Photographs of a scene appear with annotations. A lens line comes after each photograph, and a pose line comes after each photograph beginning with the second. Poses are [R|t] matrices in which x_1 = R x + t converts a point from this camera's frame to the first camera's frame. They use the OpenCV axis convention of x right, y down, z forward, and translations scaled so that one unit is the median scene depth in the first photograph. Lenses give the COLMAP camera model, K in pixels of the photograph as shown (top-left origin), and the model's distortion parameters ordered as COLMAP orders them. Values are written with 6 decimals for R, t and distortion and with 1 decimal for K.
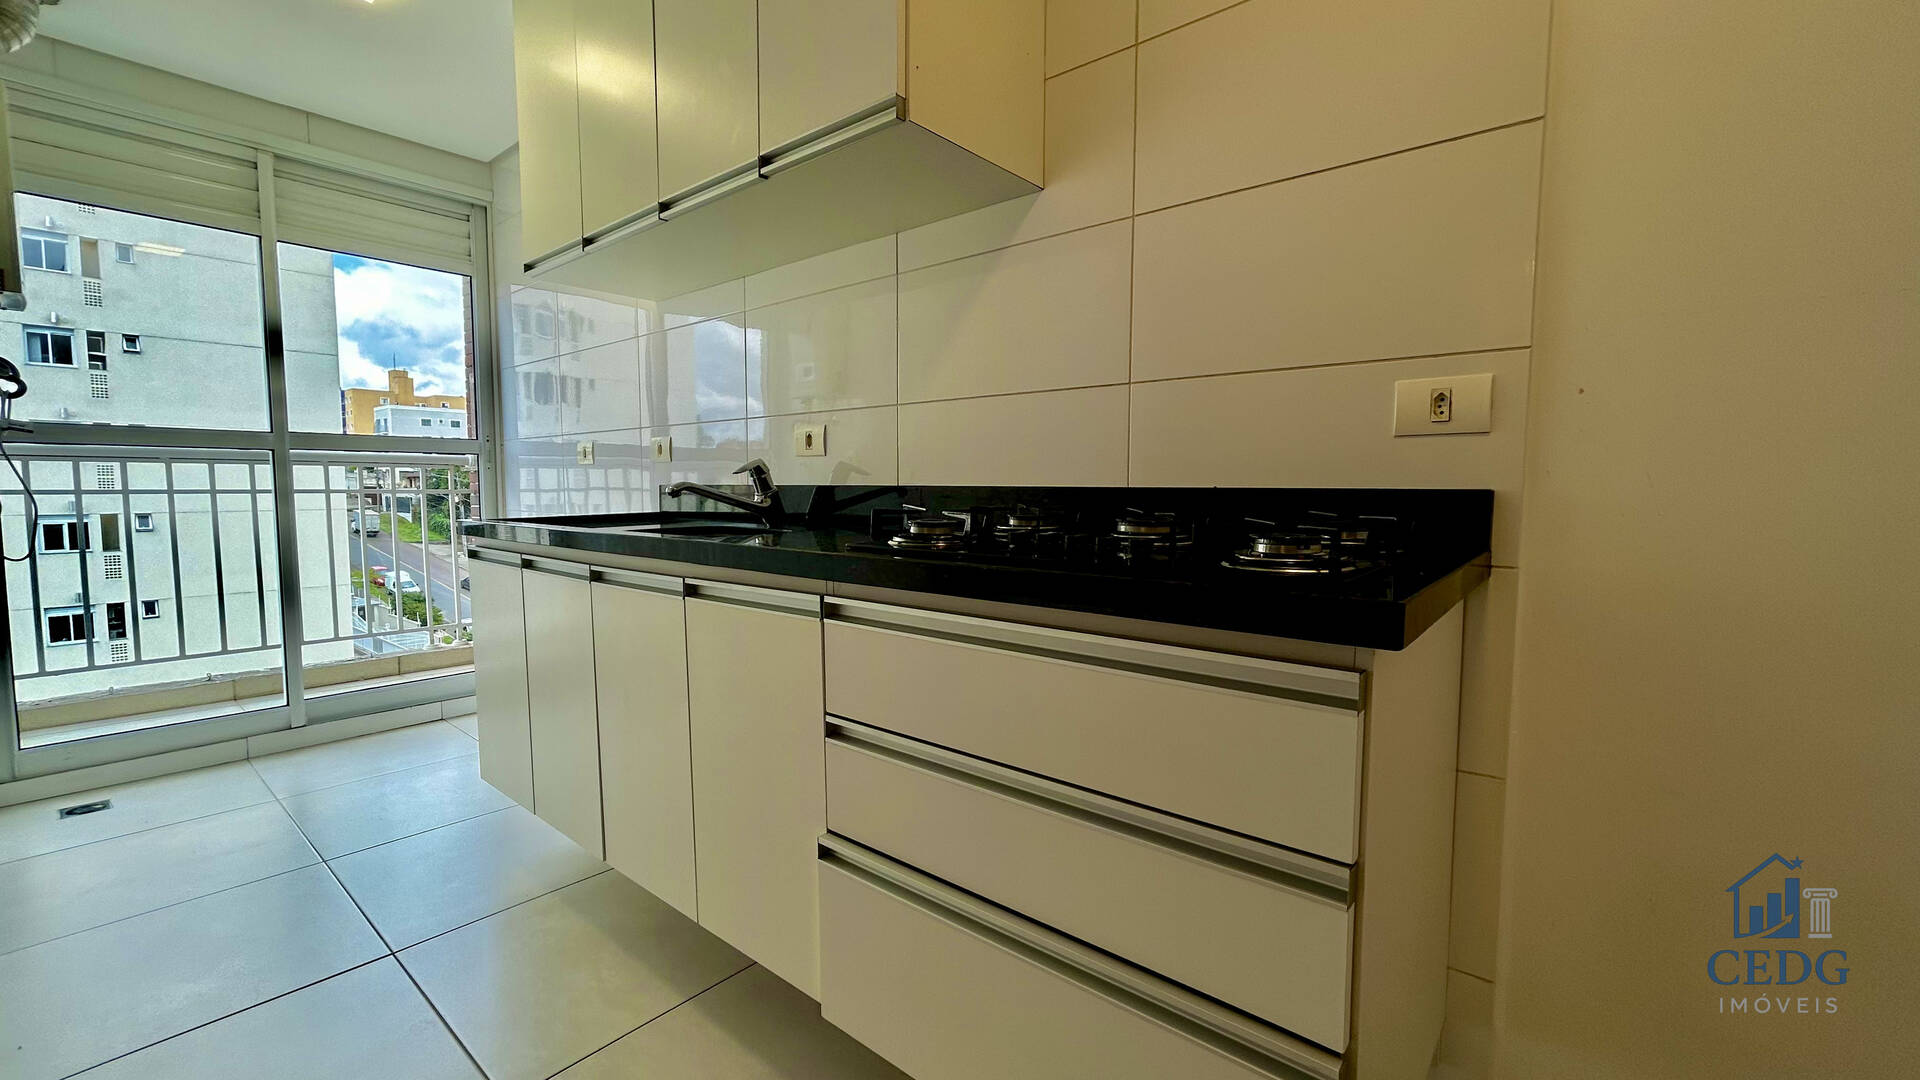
lens RADIAL K [[756.4, 0, 960.0], [0, 756.4, 540.0], [0, 0, 1]] dist [-0.007769, -0.000116]
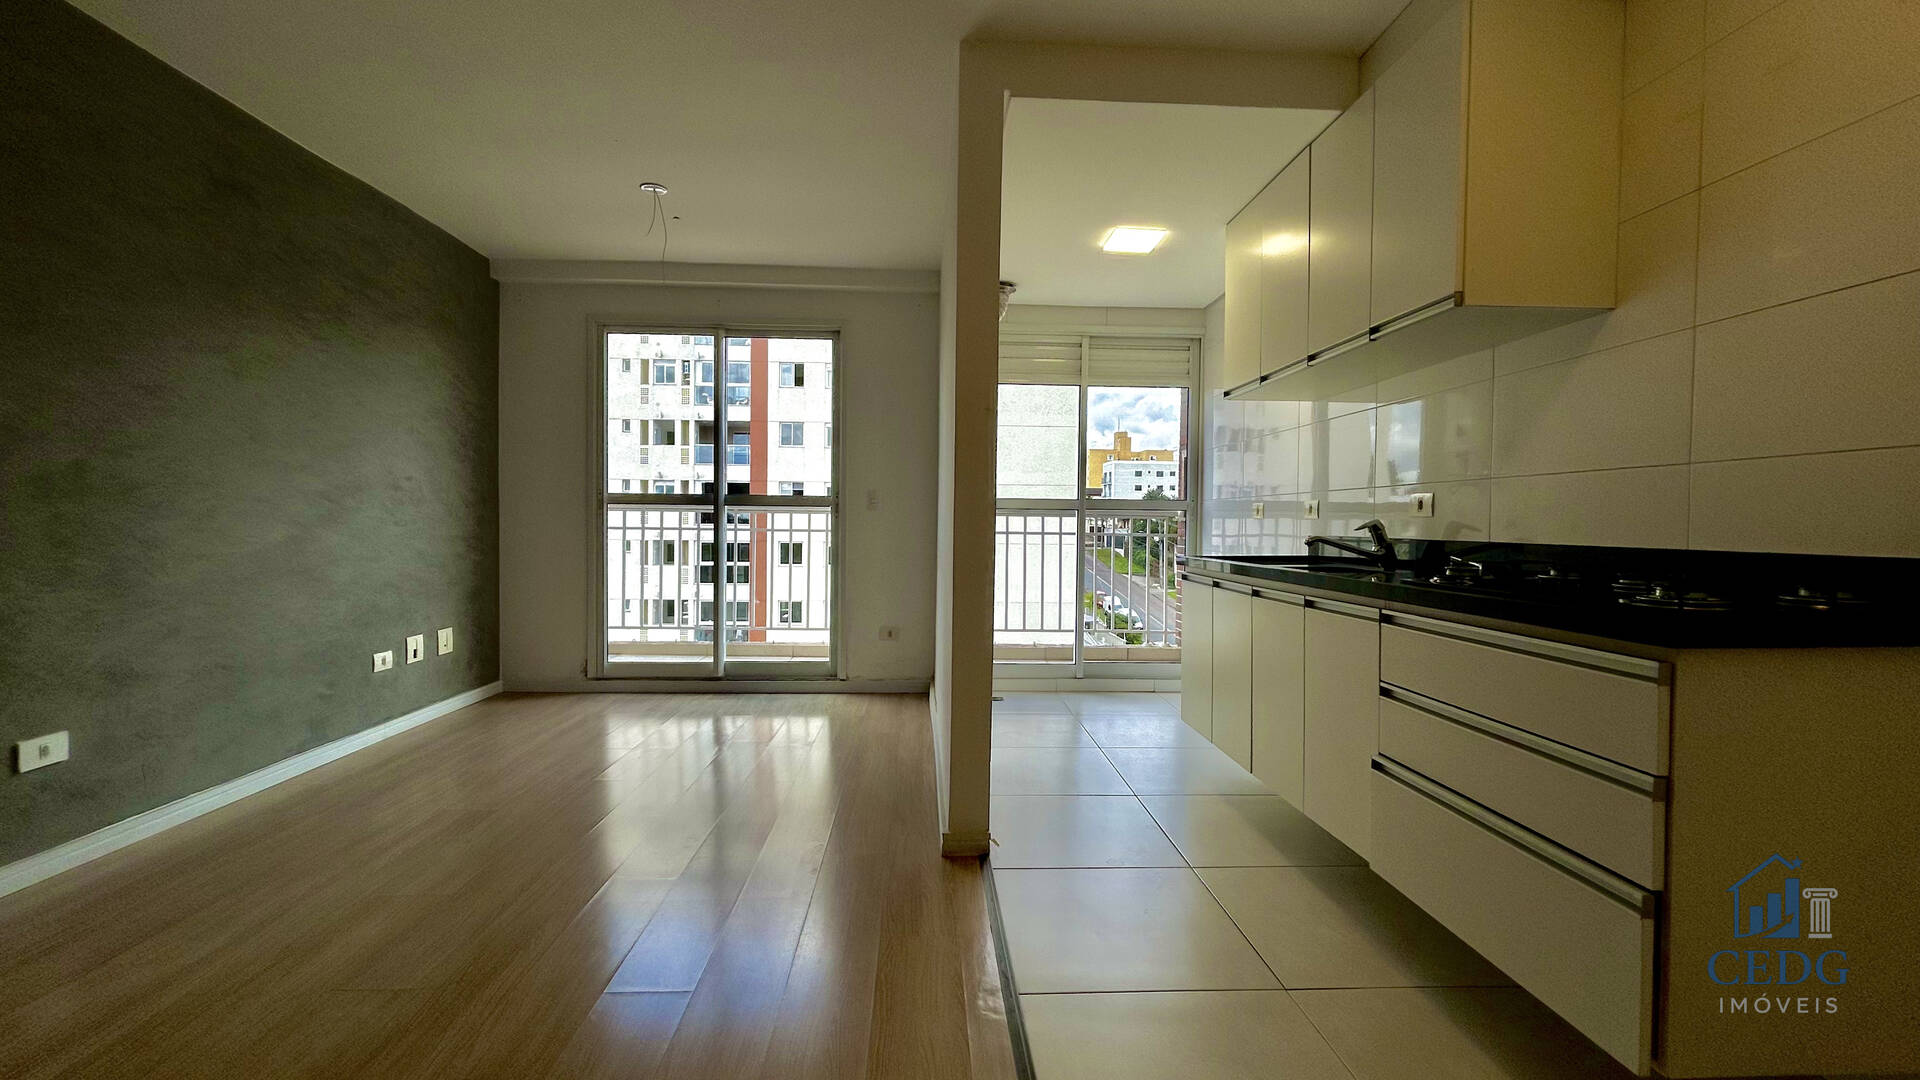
lens RADIAL K [[772.7, 0, 956.4], [0, 772.7, 539.5], [0, 0, 1]] dist [-0.001212, -0.000337]
pose [[0.667035, 0.022031, -0.744701, 0.262316], [-0.064160, 0.997548, -0.027958, 0.016210], [0.742259, 0.066429, 0.666813, -0.481346]]
